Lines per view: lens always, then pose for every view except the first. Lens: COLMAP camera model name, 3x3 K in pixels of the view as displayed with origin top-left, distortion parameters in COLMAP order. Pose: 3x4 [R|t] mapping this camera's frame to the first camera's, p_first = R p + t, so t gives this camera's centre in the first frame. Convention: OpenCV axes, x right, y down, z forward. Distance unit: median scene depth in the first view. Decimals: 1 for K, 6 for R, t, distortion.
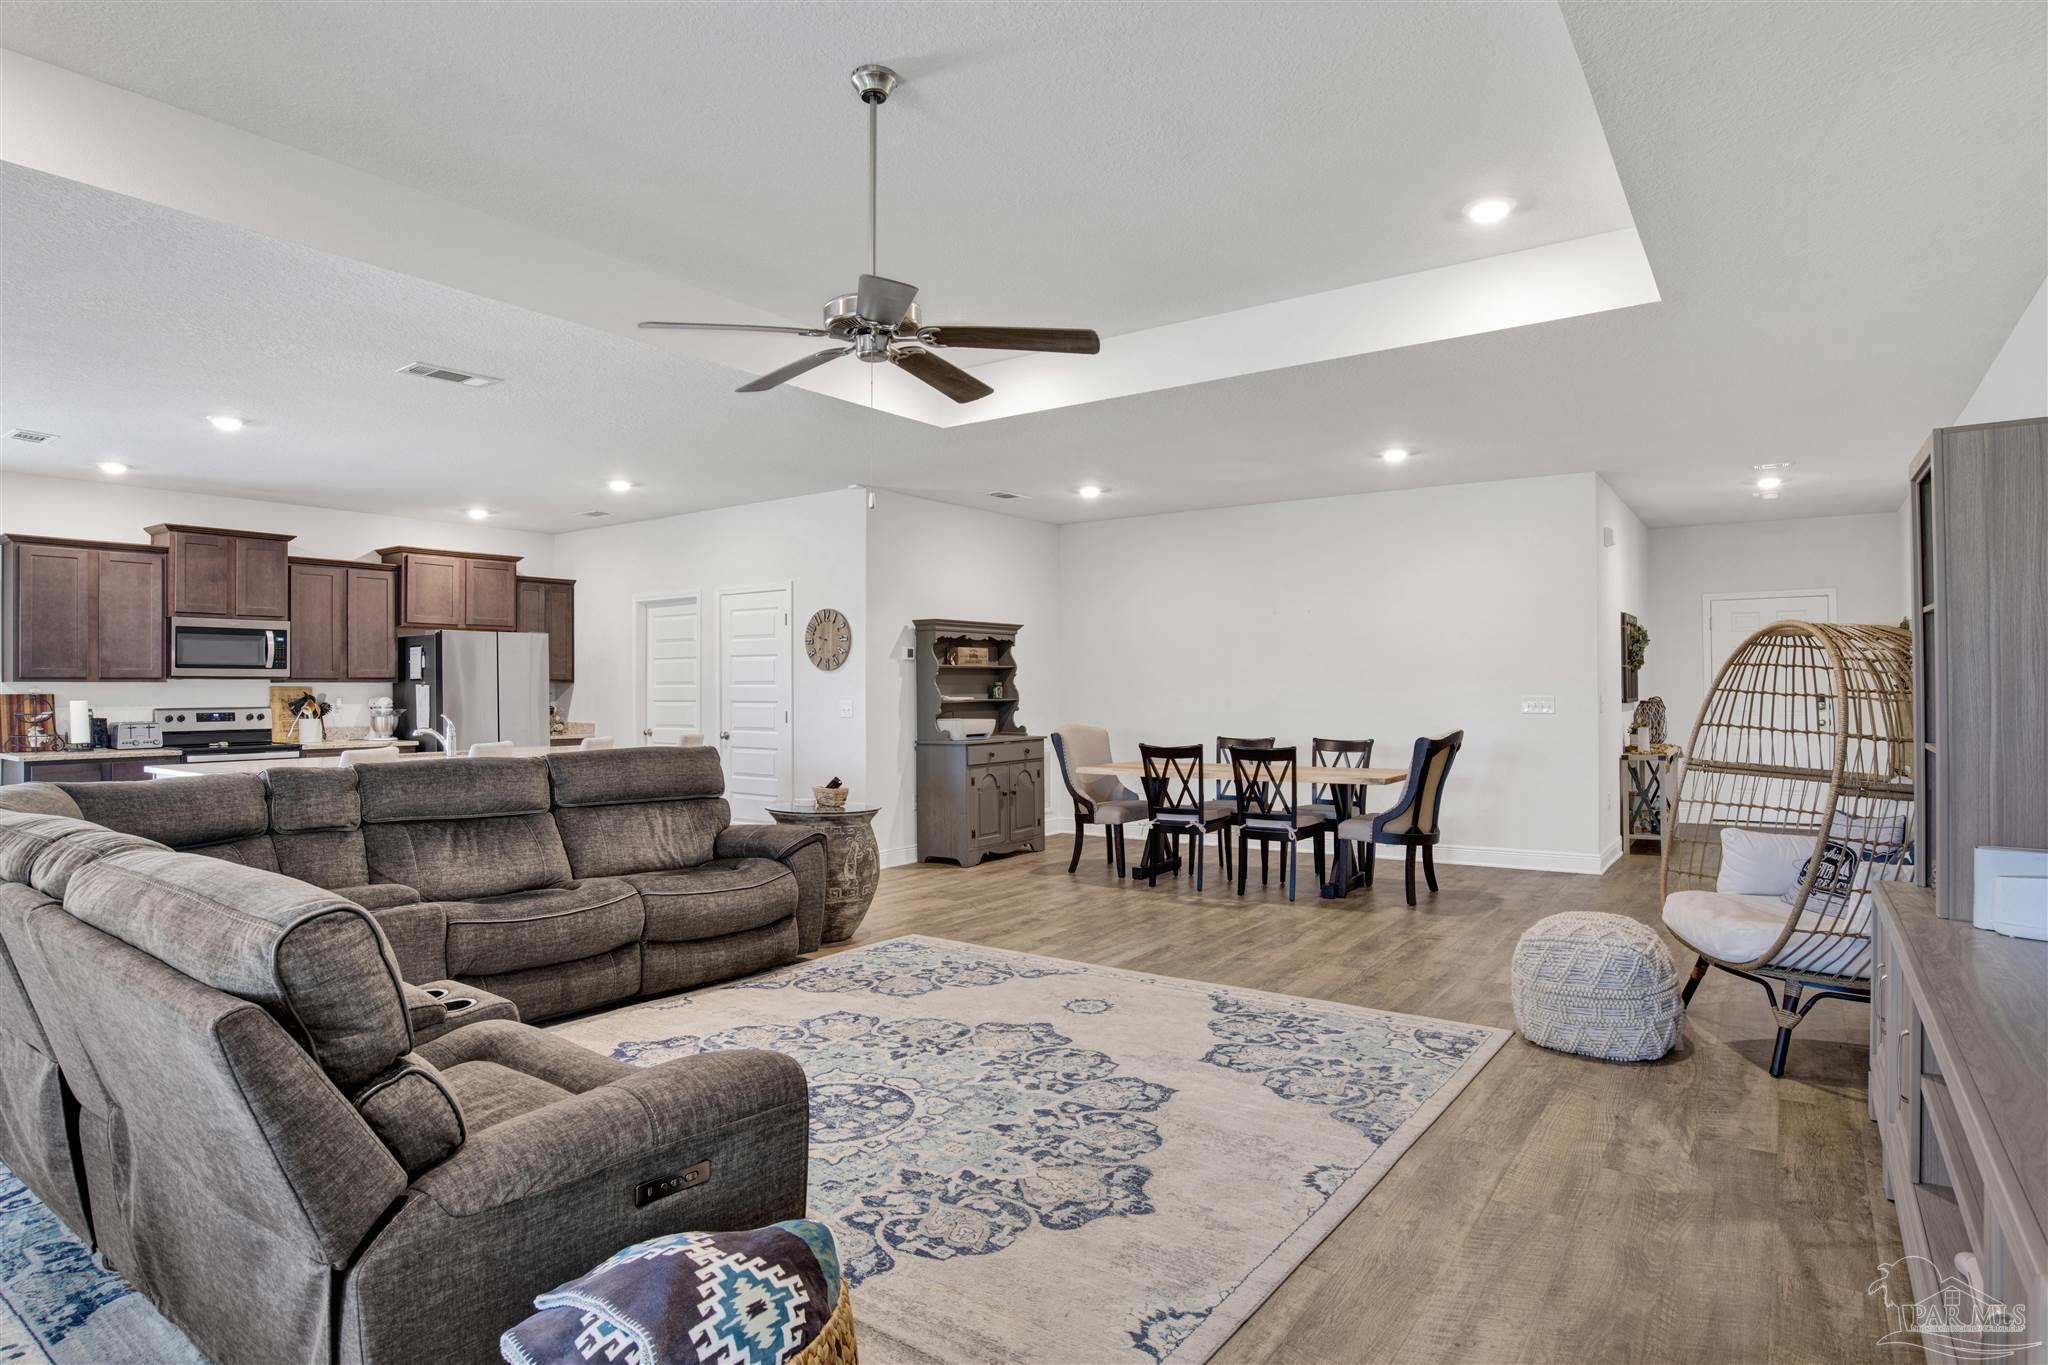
lens RADIAL K [[1100.1, 0, 1021.1], [0, 1100.1, 688.8], [0, 0, 1]] dist [-0.079220, 0.028533]
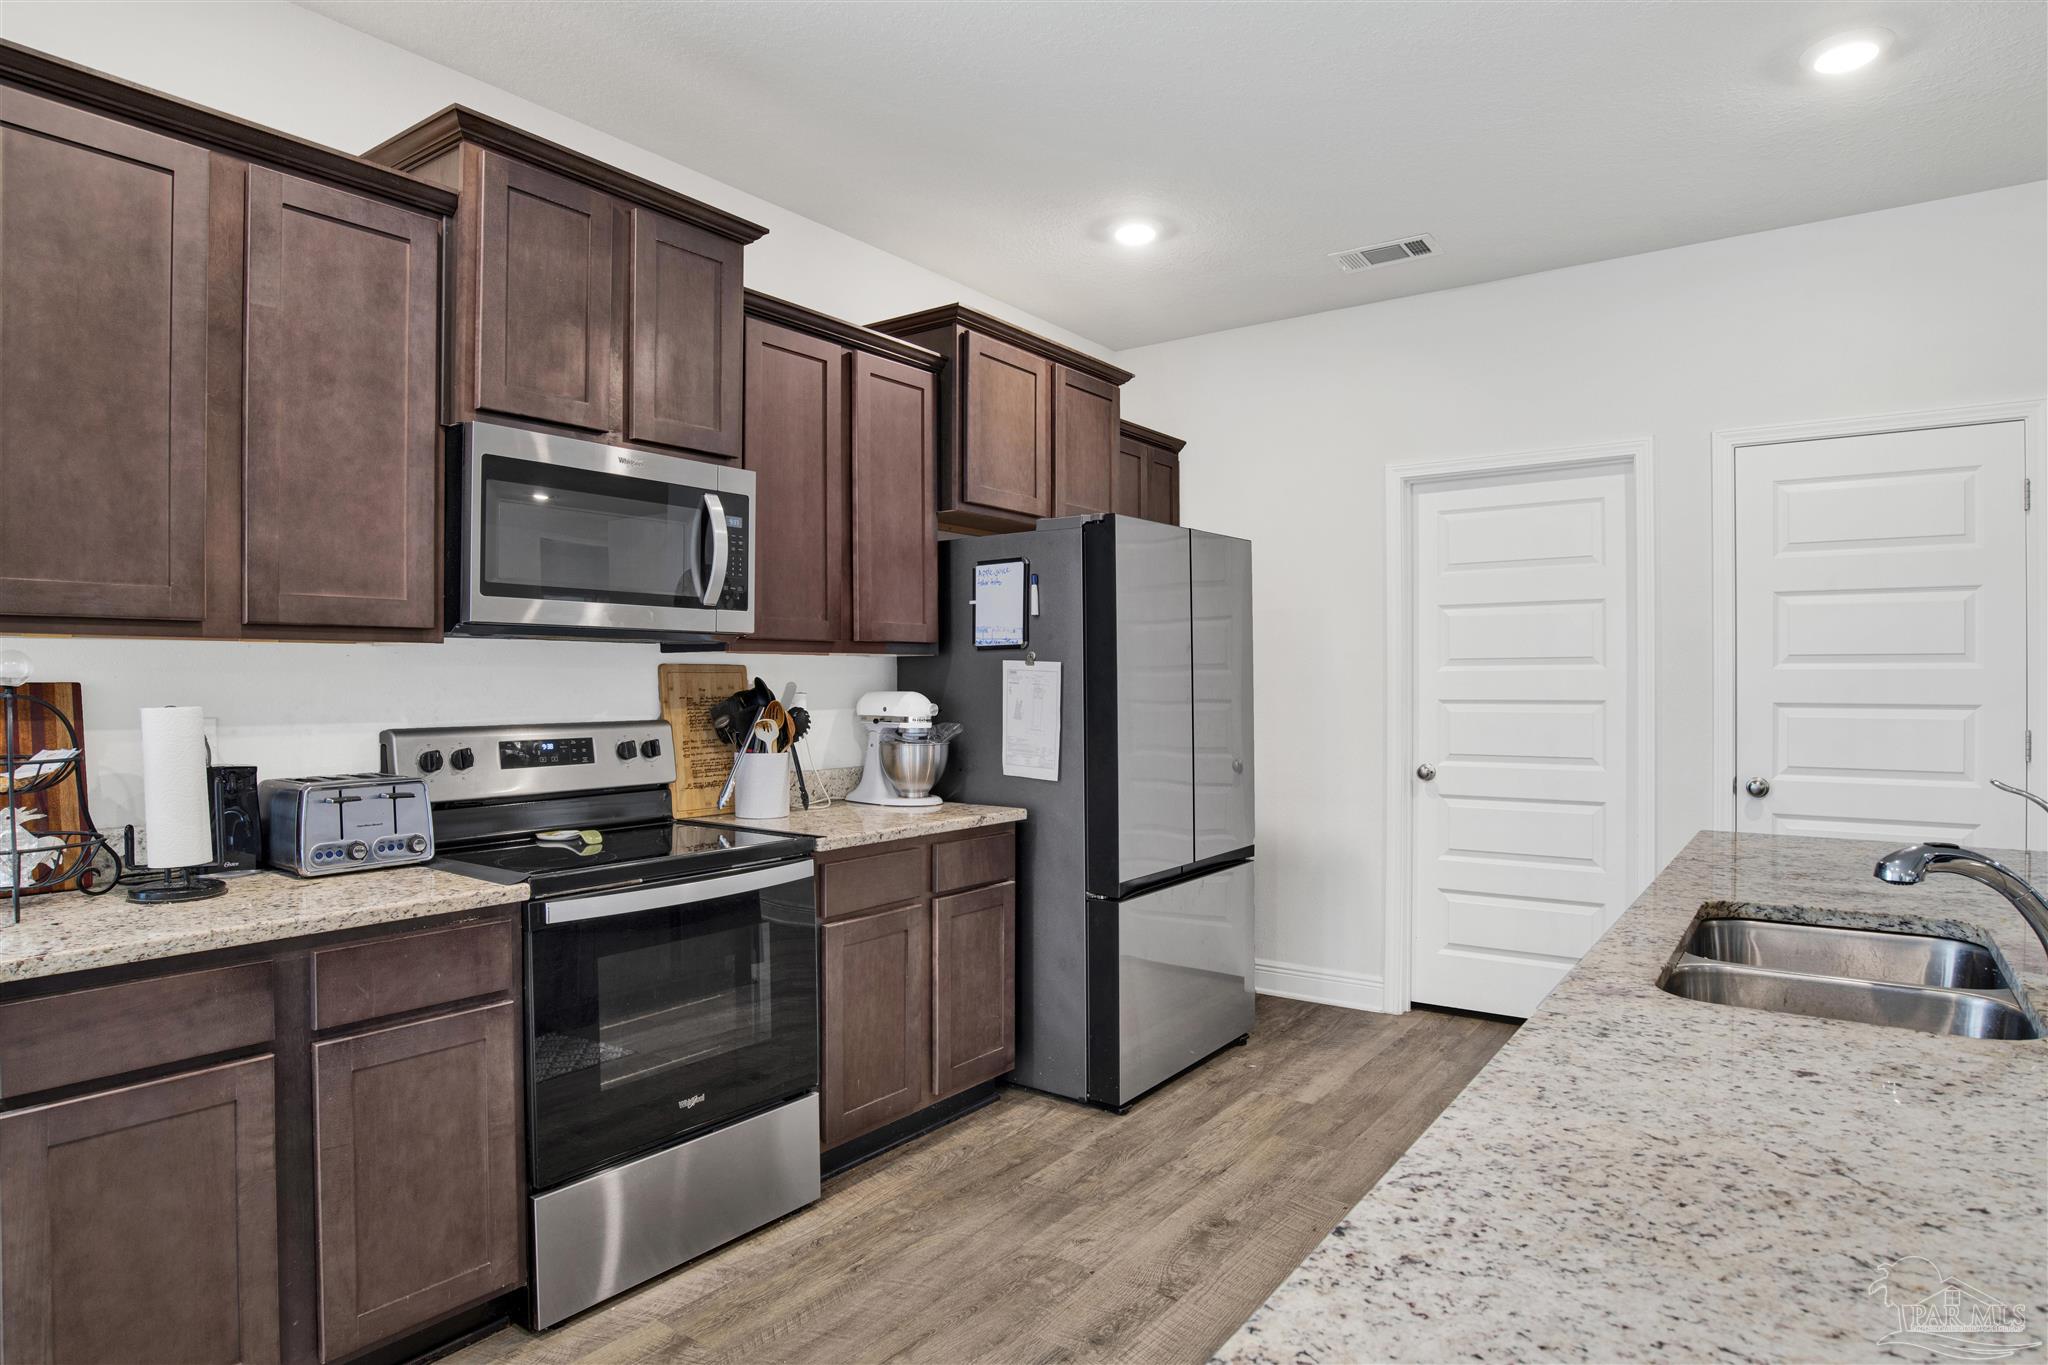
lens RADIAL K [[1149.2, 0, 1008.8], [0, 1149.2, 674.7], [0, 0, 1]] dist [-0.081968, 0.029477]
pose [[0.999692, 0.001996, -0.024739, -0.610295], [-0.002100, 0.999989, -0.004175, 0.003317], [0.024731, 0.004226, 0.999685, 0.652009]]
